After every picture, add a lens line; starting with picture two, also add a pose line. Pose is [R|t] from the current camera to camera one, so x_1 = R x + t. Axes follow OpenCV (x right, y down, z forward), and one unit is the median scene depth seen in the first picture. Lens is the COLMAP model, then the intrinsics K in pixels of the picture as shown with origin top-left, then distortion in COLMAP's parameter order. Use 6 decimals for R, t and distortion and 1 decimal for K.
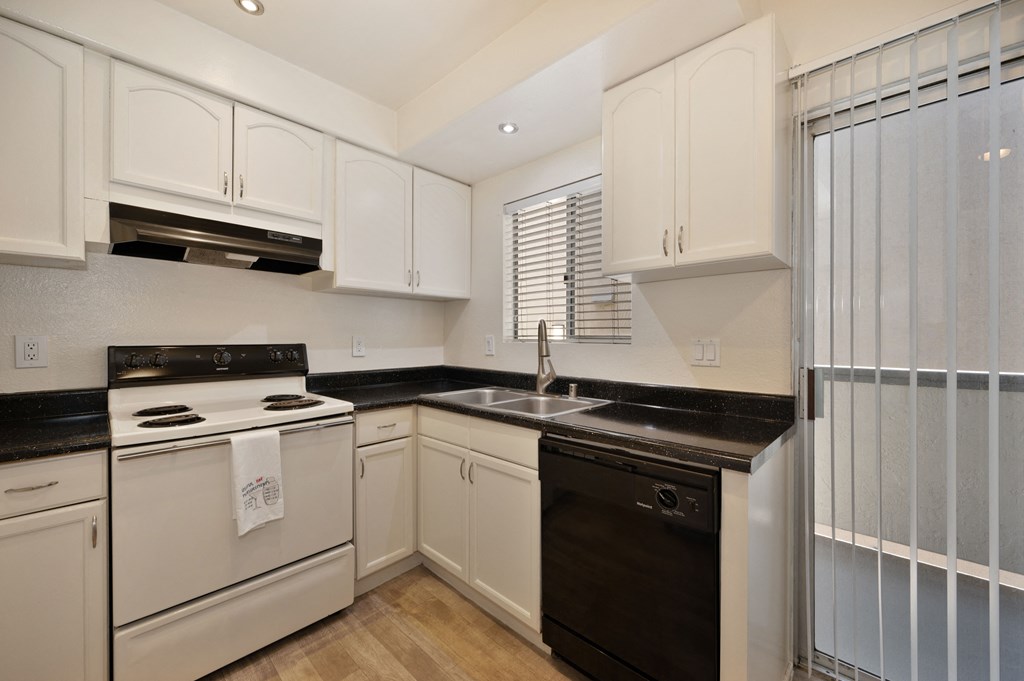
lens RADIAL K [[406.0, 0, 512.1], [0, 406.0, 339.1], [0, 0, 1]] dist [0.000320, 0.001244]
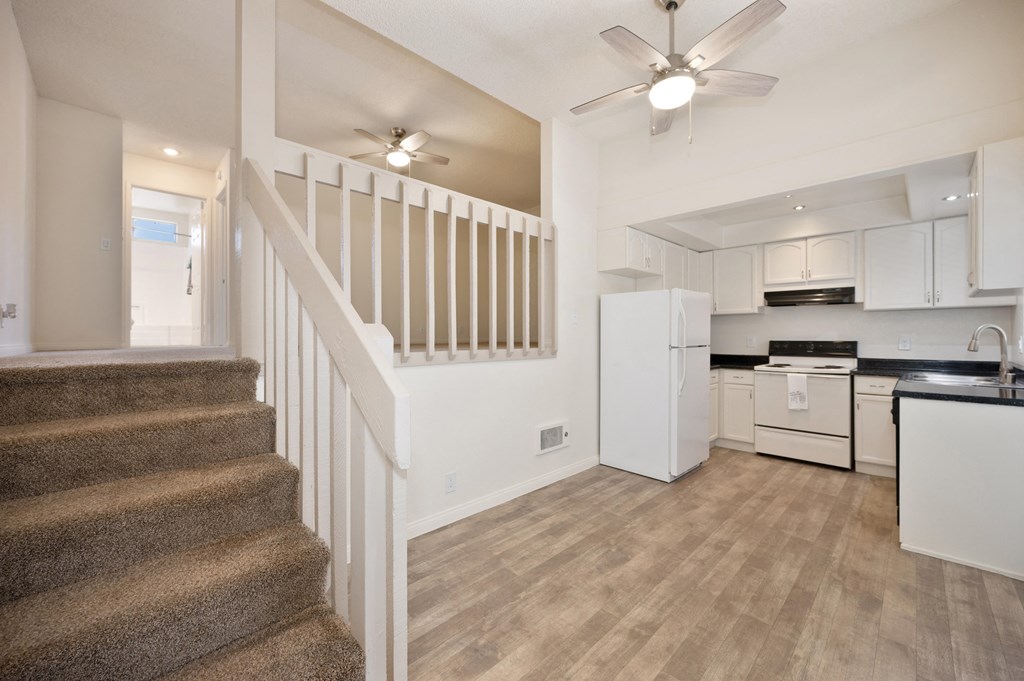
lens RADIAL K [[406.0, 0, 513.5], [0, 406.0, 335.6], [0, 0, 1]] dist [0.000320, 0.001244]
pose [[-0.025021, -0.006250, -0.999667, 1.715332], [-0.006828, 0.999958, -0.006081, 0.010783], [0.999664, 0.006673, -0.025063, -0.644680]]
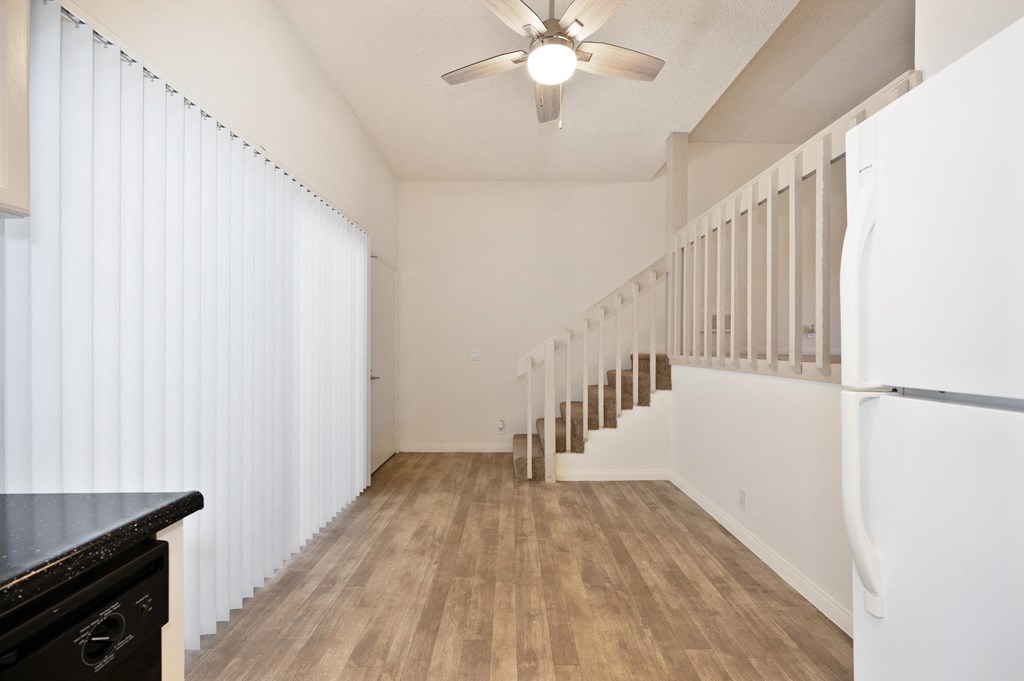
lens RADIAL K [[406.0, 0, 512.6], [0, 406.0, 345.7], [0, 0, 1]] dist [0.000320, 0.001244]
pose [[-0.688667, -0.003468, 0.725070, -0.260797], [0.003802, 0.999958, 0.008394, -0.001986], [-0.725068, 0.008538, -0.688624, 0.641841]]
